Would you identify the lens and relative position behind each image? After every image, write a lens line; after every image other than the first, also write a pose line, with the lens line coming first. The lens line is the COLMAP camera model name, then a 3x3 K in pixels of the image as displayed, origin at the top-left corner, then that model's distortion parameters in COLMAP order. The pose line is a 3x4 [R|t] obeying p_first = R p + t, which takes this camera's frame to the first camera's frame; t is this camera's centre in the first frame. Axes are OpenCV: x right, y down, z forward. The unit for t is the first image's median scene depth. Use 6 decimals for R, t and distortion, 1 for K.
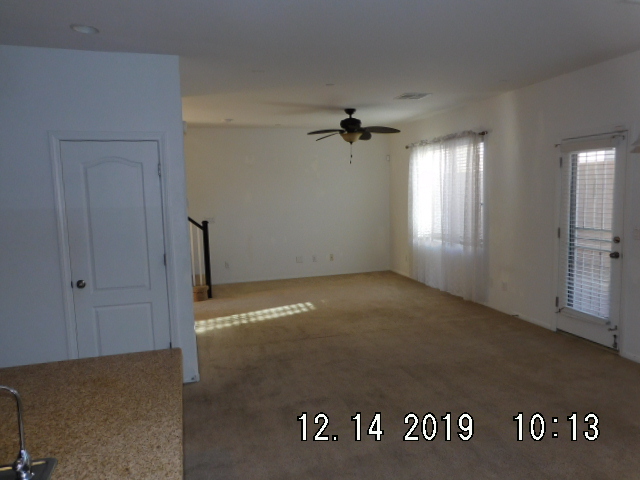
lens RADIAL K [[472.8, 0, 323.5], [0, 472.8, 242.8], [0, 0, 1]] dist [0.003252, 0.003648]
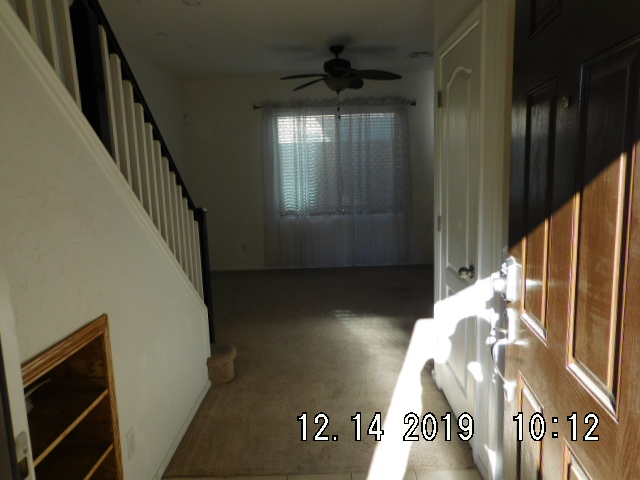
lens RADIAL K [[472.8, 0, 323.5], [0, 472.8, 242.8], [0, 0, 1]] dist [0.003252, 0.003648]
pose [[0.294459, -0.128181, 0.947029, -0.819016], [0.128818, 0.987244, 0.093571, -0.049733], [-0.946942, 0.094442, 0.307215, 0.933039]]
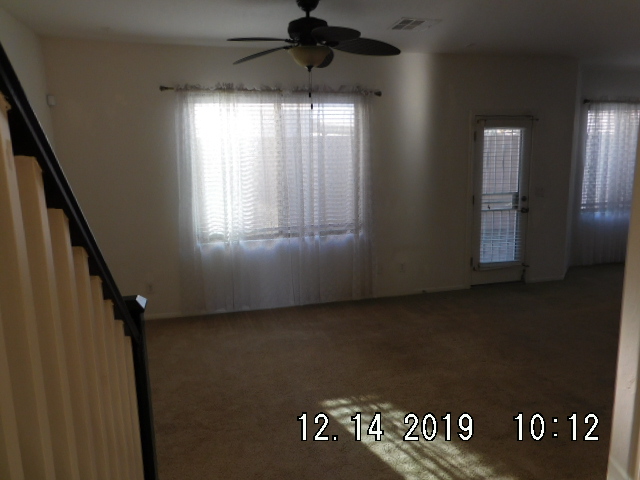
lens RADIAL K [[472.8, 0, 323.5], [0, 472.8, 242.8], [0, 0, 1]] dist [0.003252, 0.003648]
pose [[0.040342, -0.144831, 0.988634, -0.551862], [0.132787, 0.981440, 0.138359, -0.107466], [-0.990323, 0.125696, 0.058825, 1.128415]]
